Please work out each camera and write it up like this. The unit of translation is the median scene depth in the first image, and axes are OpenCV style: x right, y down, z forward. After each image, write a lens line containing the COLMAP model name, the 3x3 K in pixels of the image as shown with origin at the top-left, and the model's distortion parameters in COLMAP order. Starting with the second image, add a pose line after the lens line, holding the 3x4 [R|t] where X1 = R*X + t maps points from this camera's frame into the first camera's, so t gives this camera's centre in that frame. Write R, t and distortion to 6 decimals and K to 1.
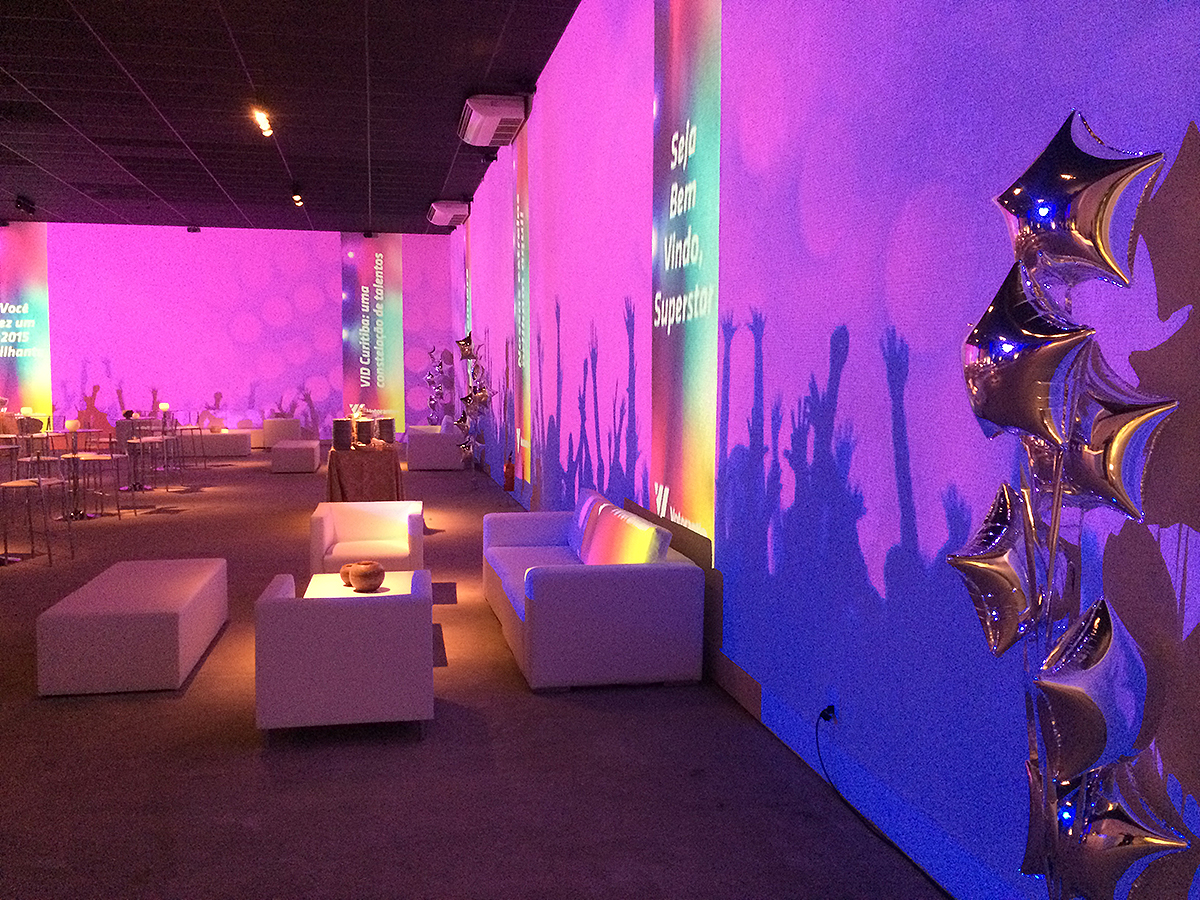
lens RADIAL K [[1060.3, 0, 606.2], [0, 1060.3, 447.4], [0, 0, 1]] dist [0.074929, -0.061533]
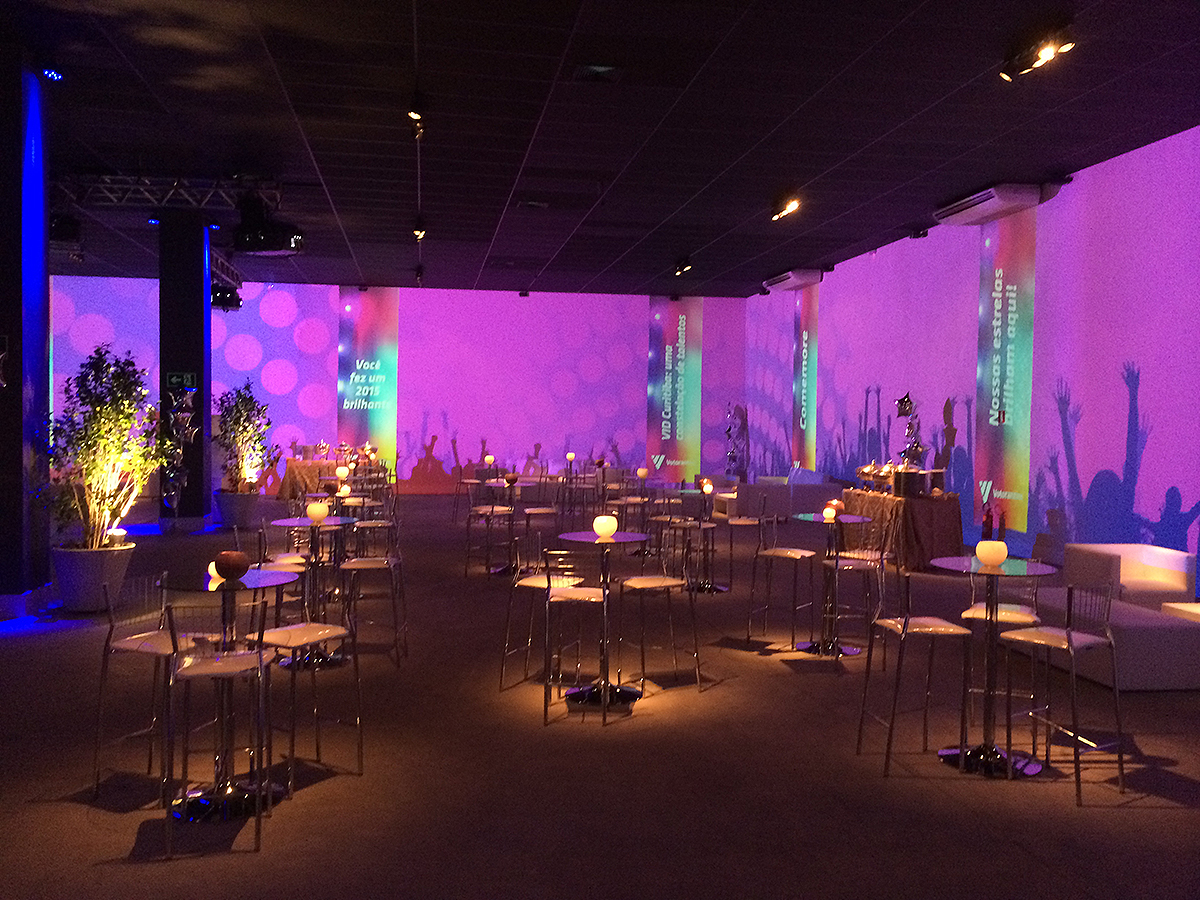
lens RADIAL K [[1060.3, 0, 595.2], [0, 1060.3, 447.6], [0, 0, 1]] dist [0.074929, -0.061533]
pose [[0.999281, 0.012822, -0.035685, -0.452275], [-0.014537, 0.998731, -0.048212, 0.006529], [0.035022, 0.048696, 0.998199, -0.112158]]
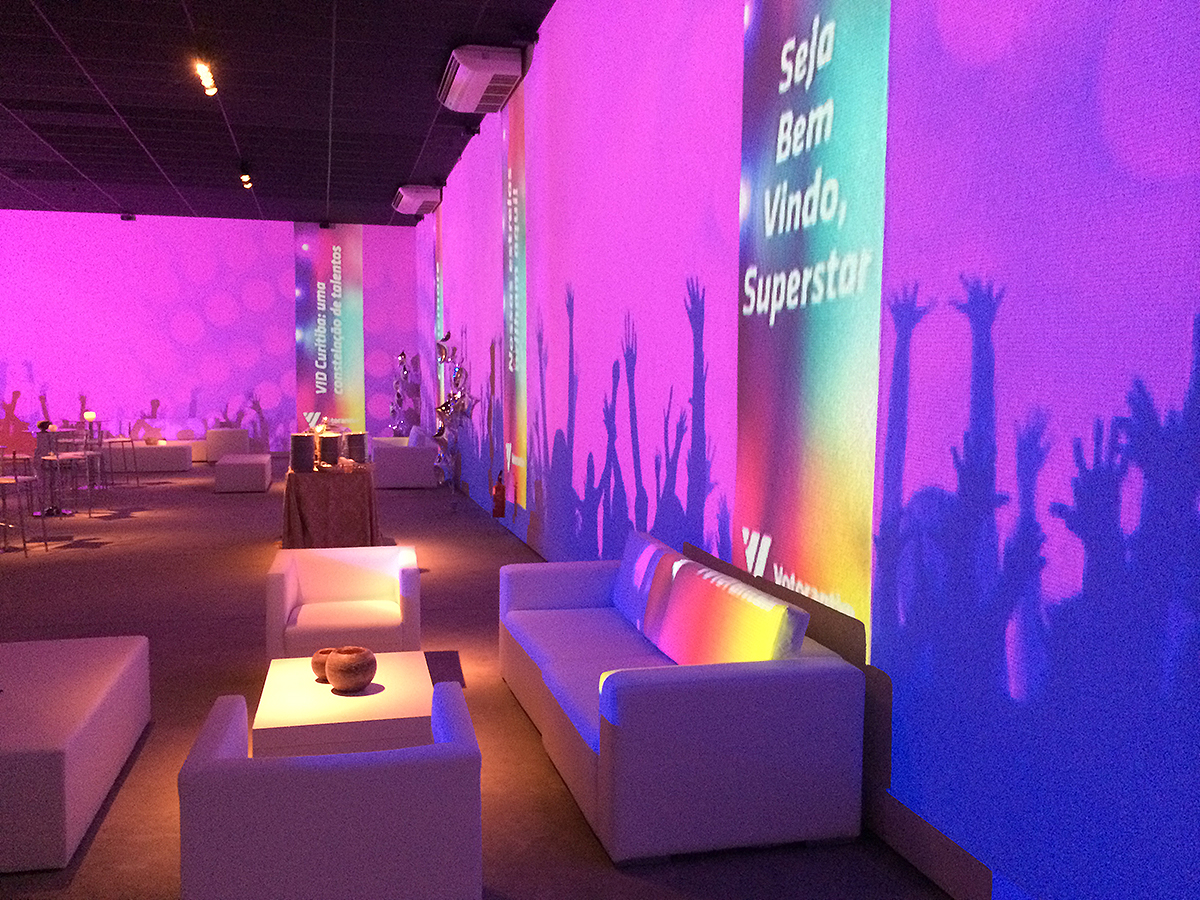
lens RADIAL K [[1060.3, 0, 600.4], [0, 1060.3, 449.2], [0, 0, 1]] dist [0.074929, -0.061533]
pose [[0.999175, 0.000556, 0.040598, -0.044459], [-0.000387, 0.999991, -0.004183, -0.009768], [-0.040600, 0.004164, 0.999167, 0.145774]]
